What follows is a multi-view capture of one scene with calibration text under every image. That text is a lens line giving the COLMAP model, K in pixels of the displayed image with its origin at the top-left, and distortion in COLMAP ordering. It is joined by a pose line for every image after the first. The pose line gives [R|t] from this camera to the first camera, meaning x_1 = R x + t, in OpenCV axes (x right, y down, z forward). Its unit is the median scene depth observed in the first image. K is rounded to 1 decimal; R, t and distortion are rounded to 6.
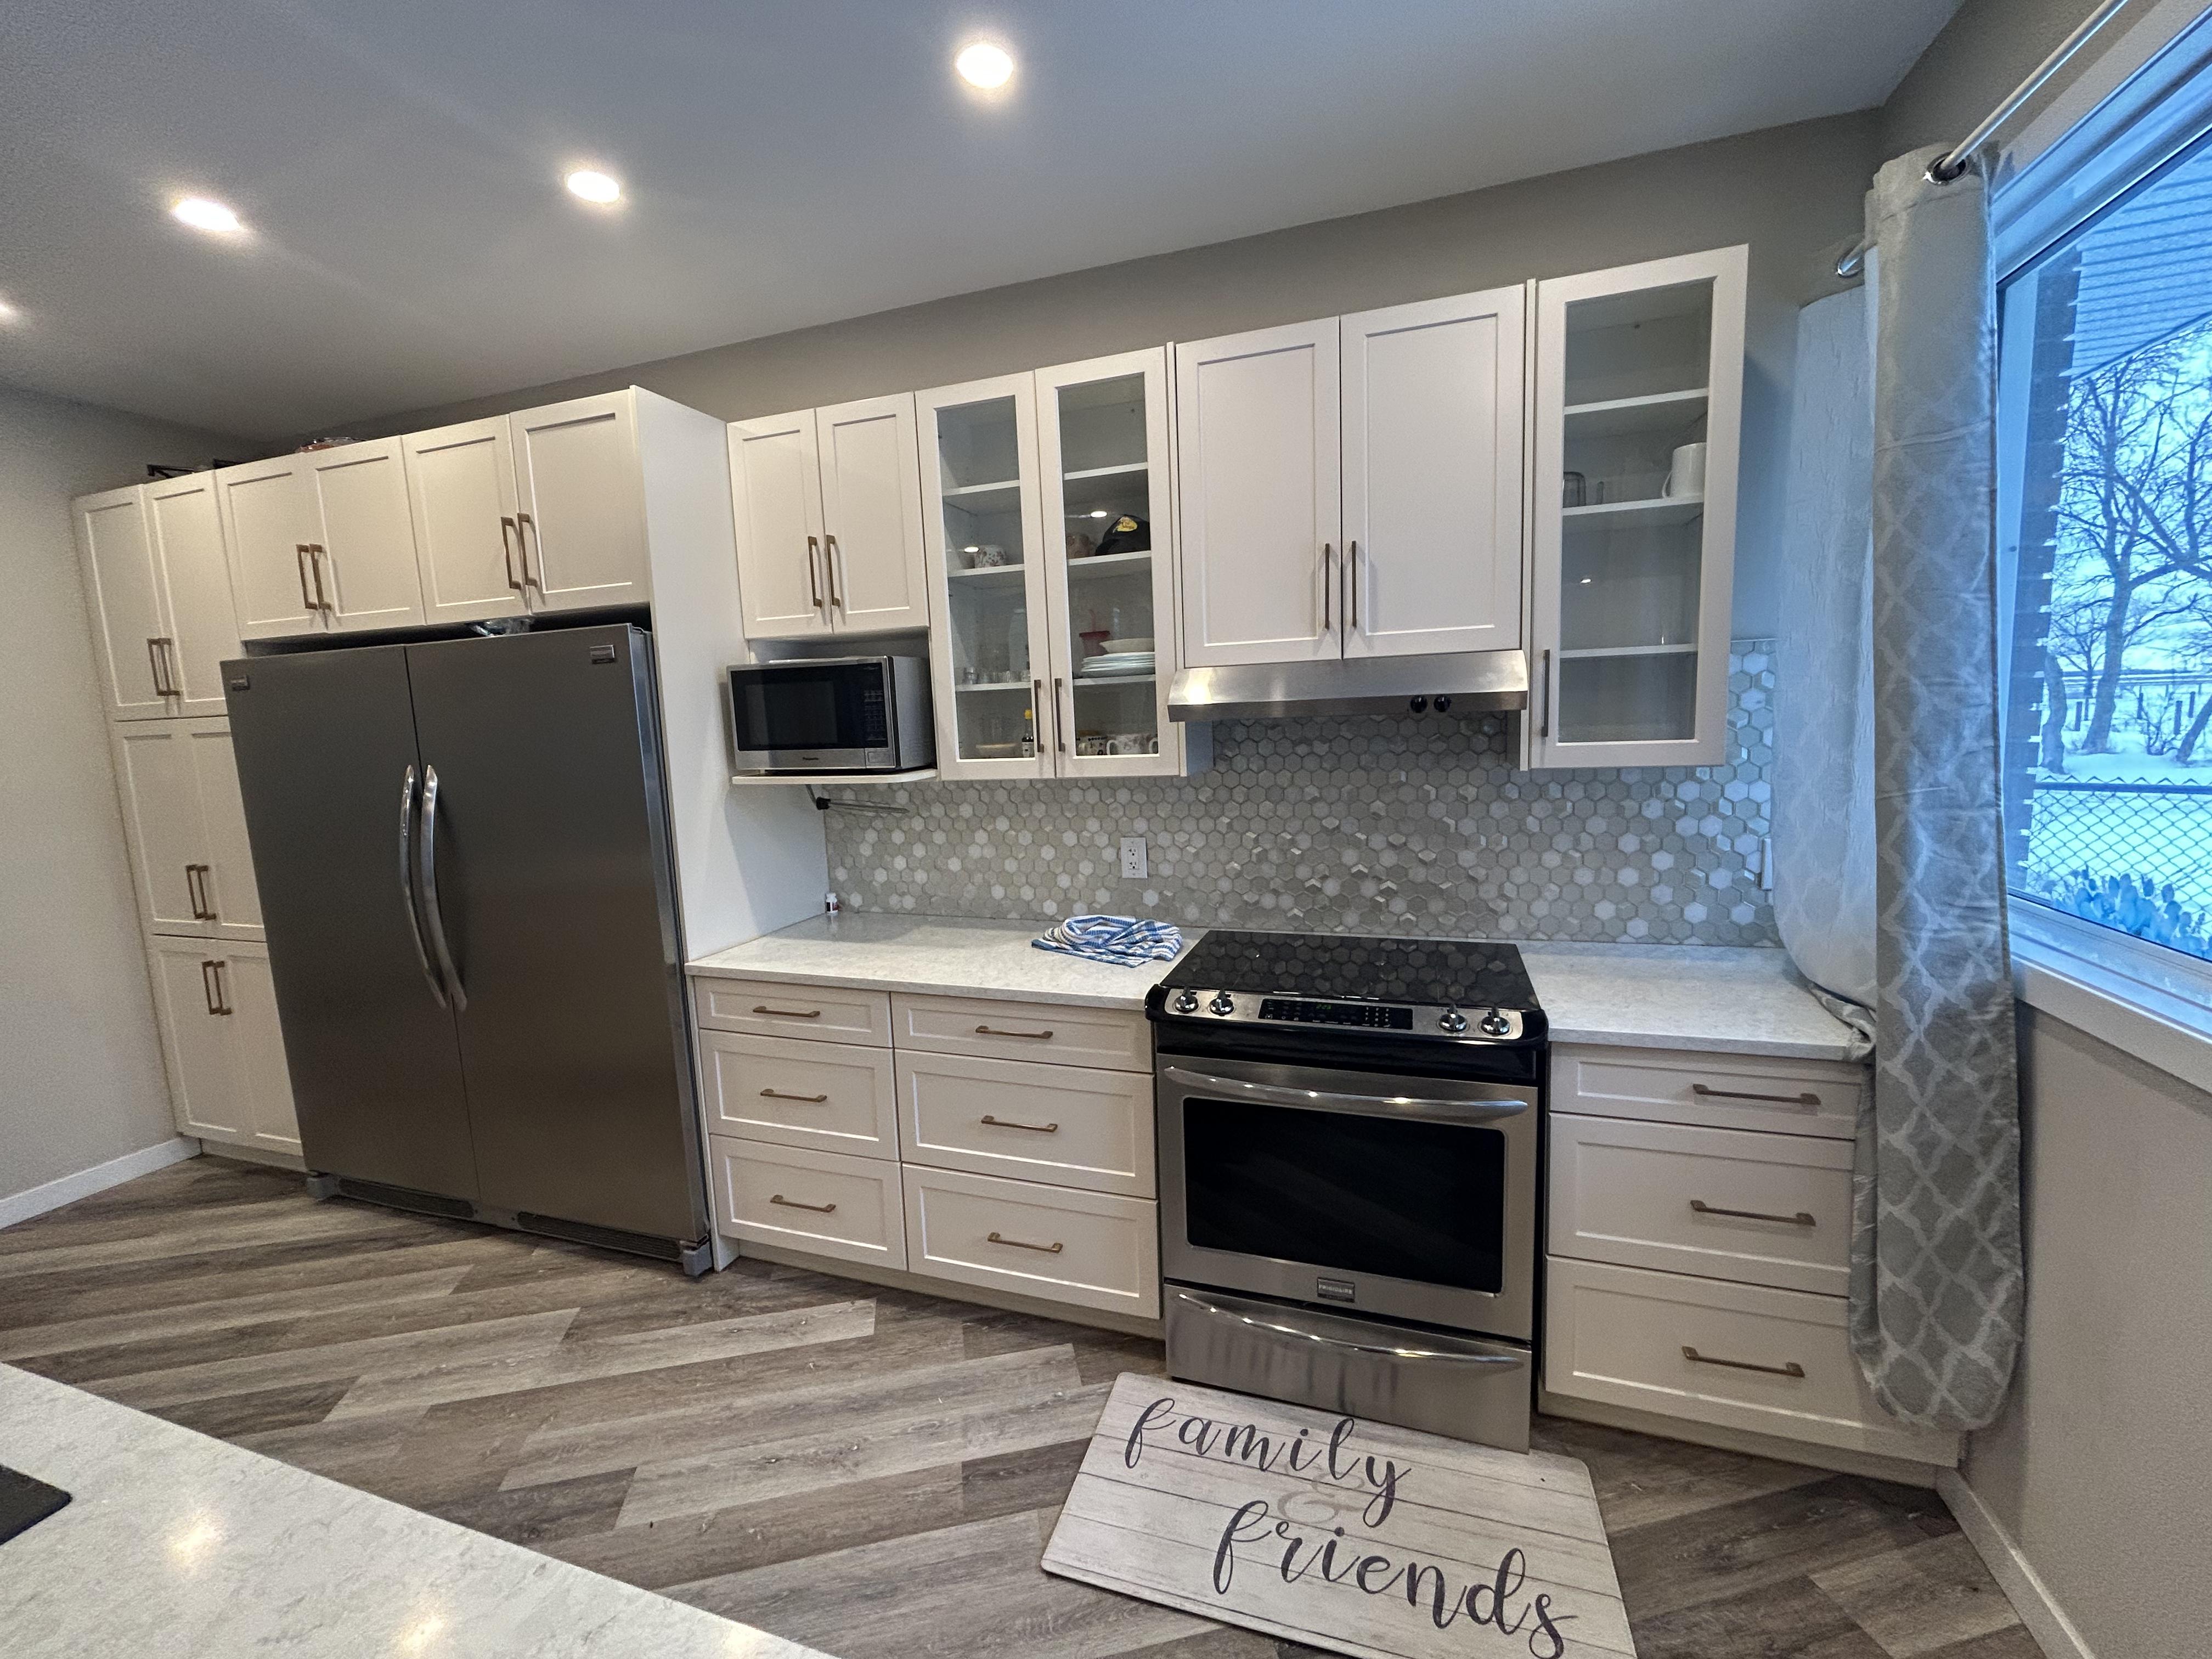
lens RADIAL K [[893.6, 0, 1114.1], [0, 893.6, 827.6], [0, 0, 1]] dist [-0.001248, 0.000153]
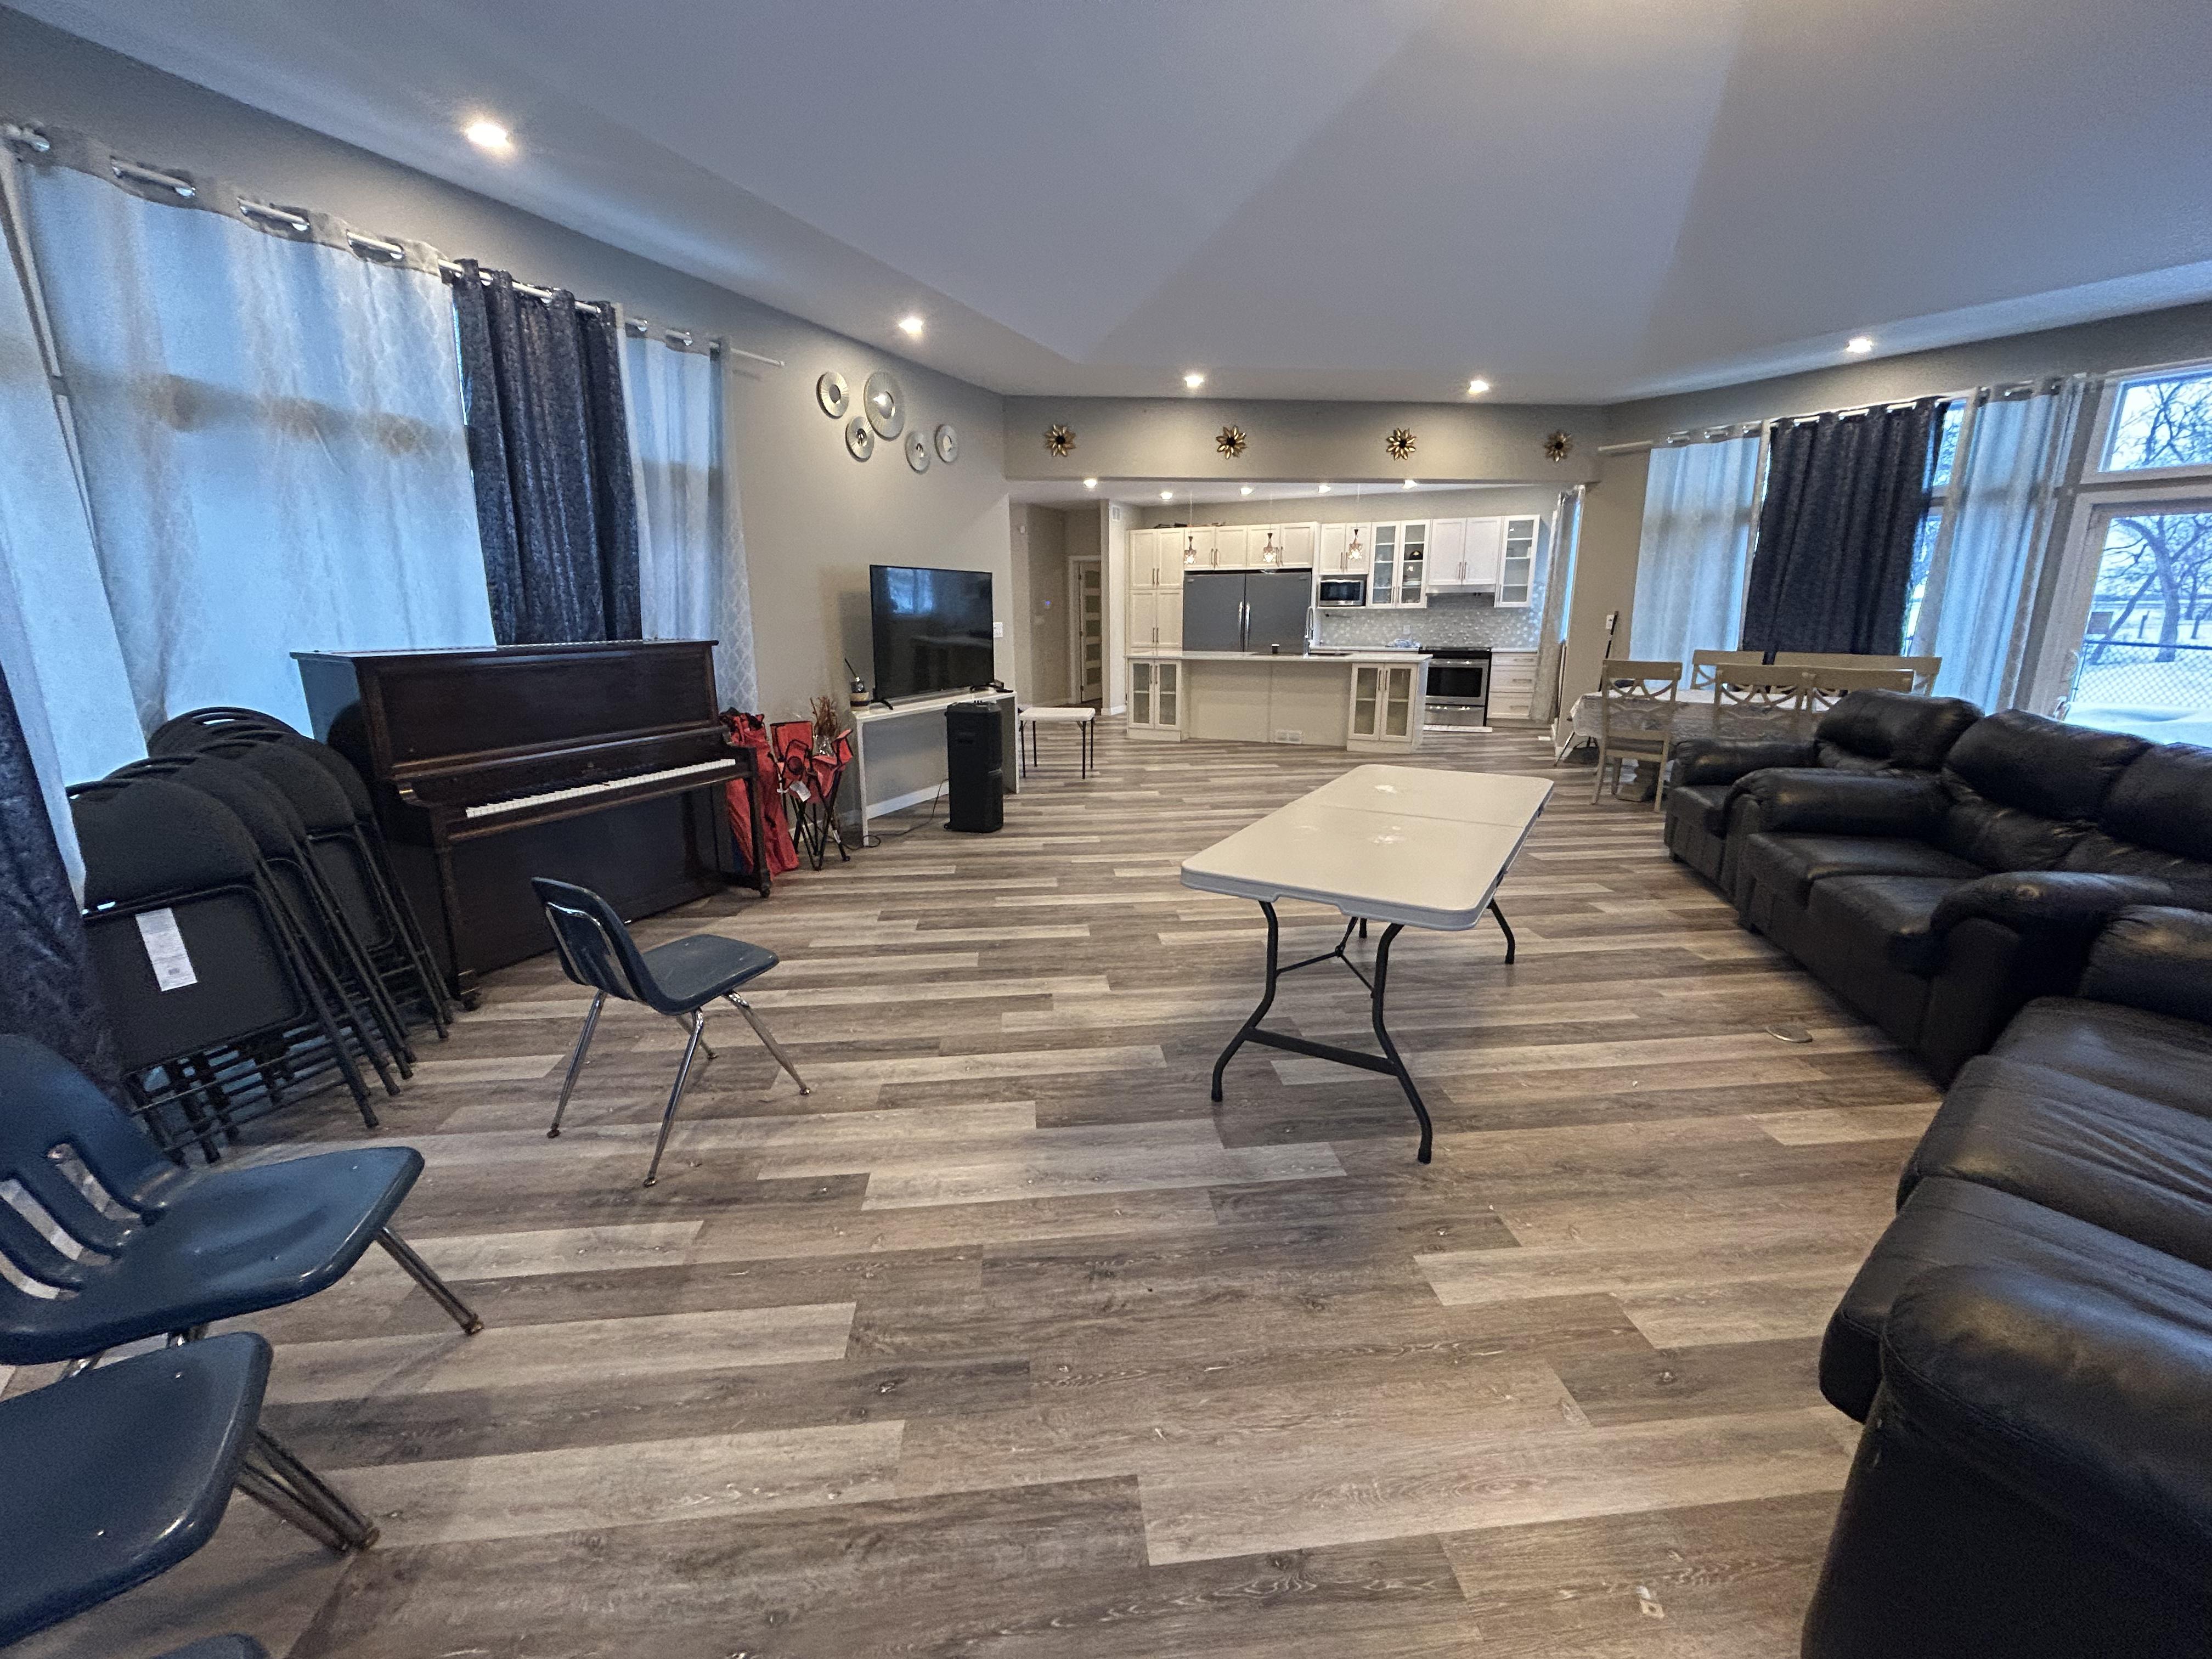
lens RADIAL K [[893.6, 0, 1114.1], [0, 893.6, 827.6], [0, 0, 1]] dist [-0.001248, 0.000153]
pose [[0.993218, 0.054667, -0.102617, -0.961452], [-0.041824, 0.991478, 0.123376, 0.552897], [0.108487, -0.118247, 0.987040, -3.801735]]
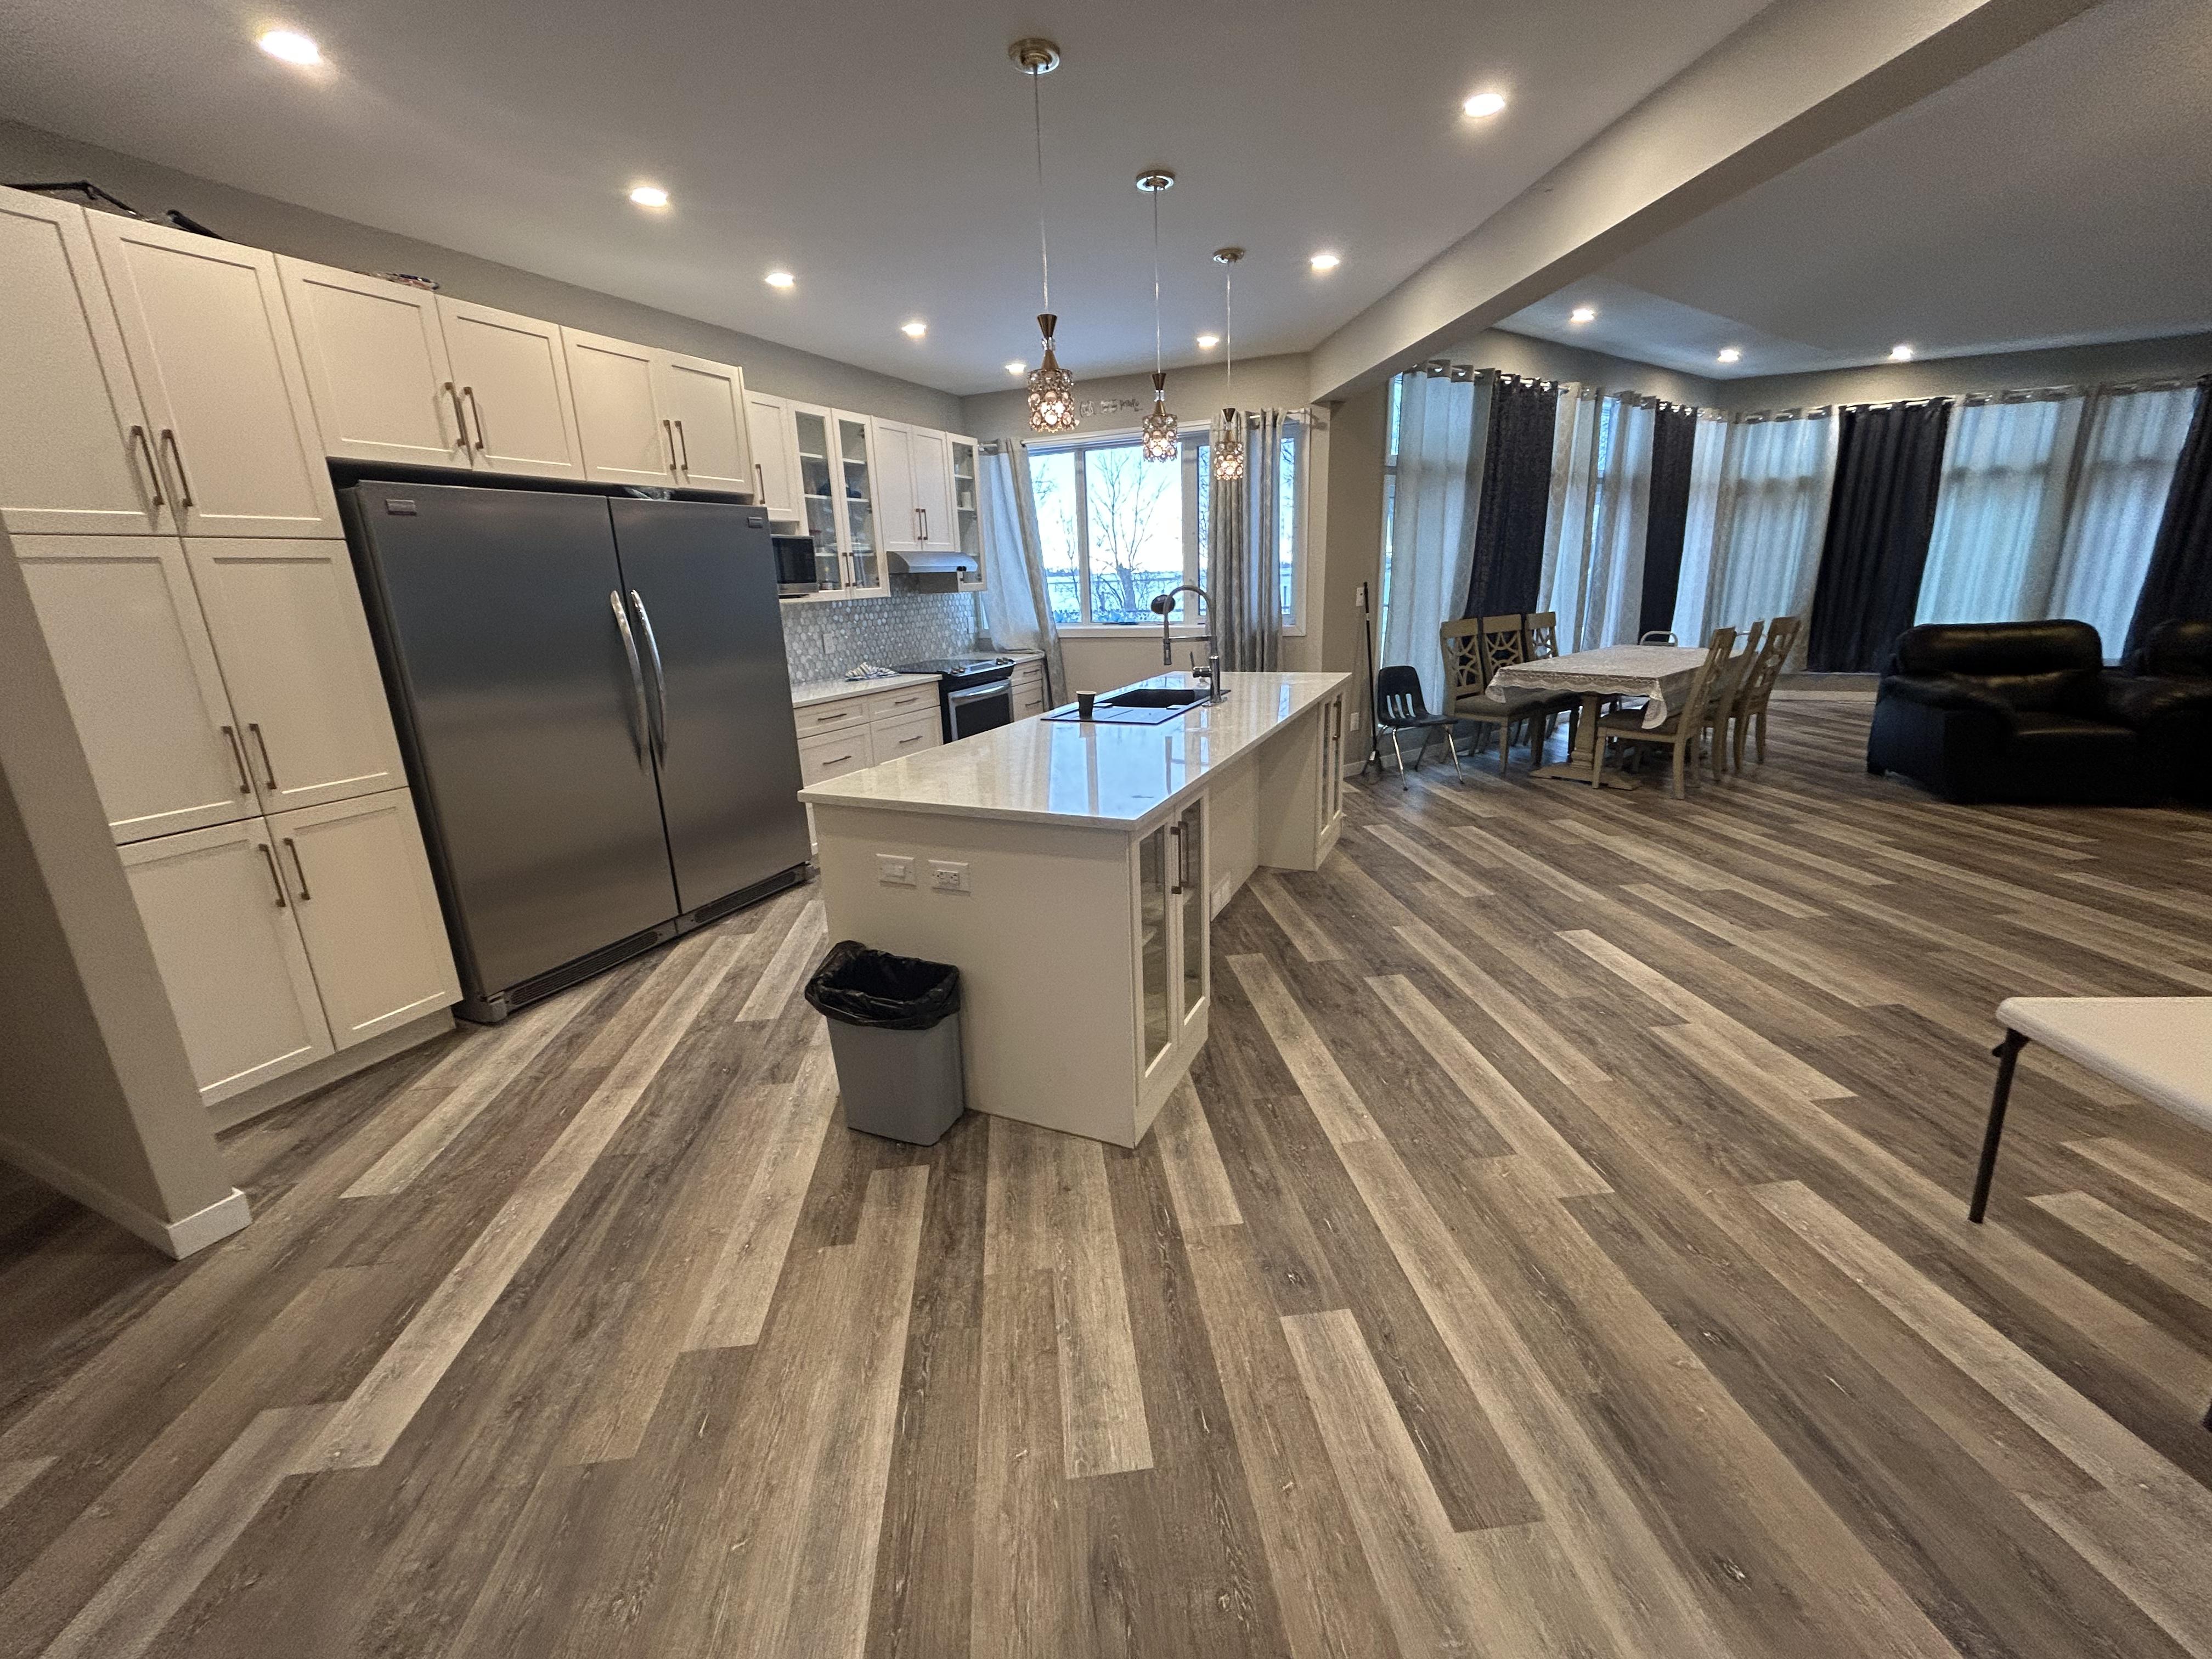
lens RADIAL K [[893.6, 0, 1114.1], [0, 893.6, 827.6], [0, 0, 1]] dist [-0.001248, 0.000153]
pose [[0.092325, -0.239247, 0.966559, -2.255739], [0.153316, 0.962545, 0.223609, 0.092673], [-0.983855, 0.127544, 0.125547, 0.161194]]
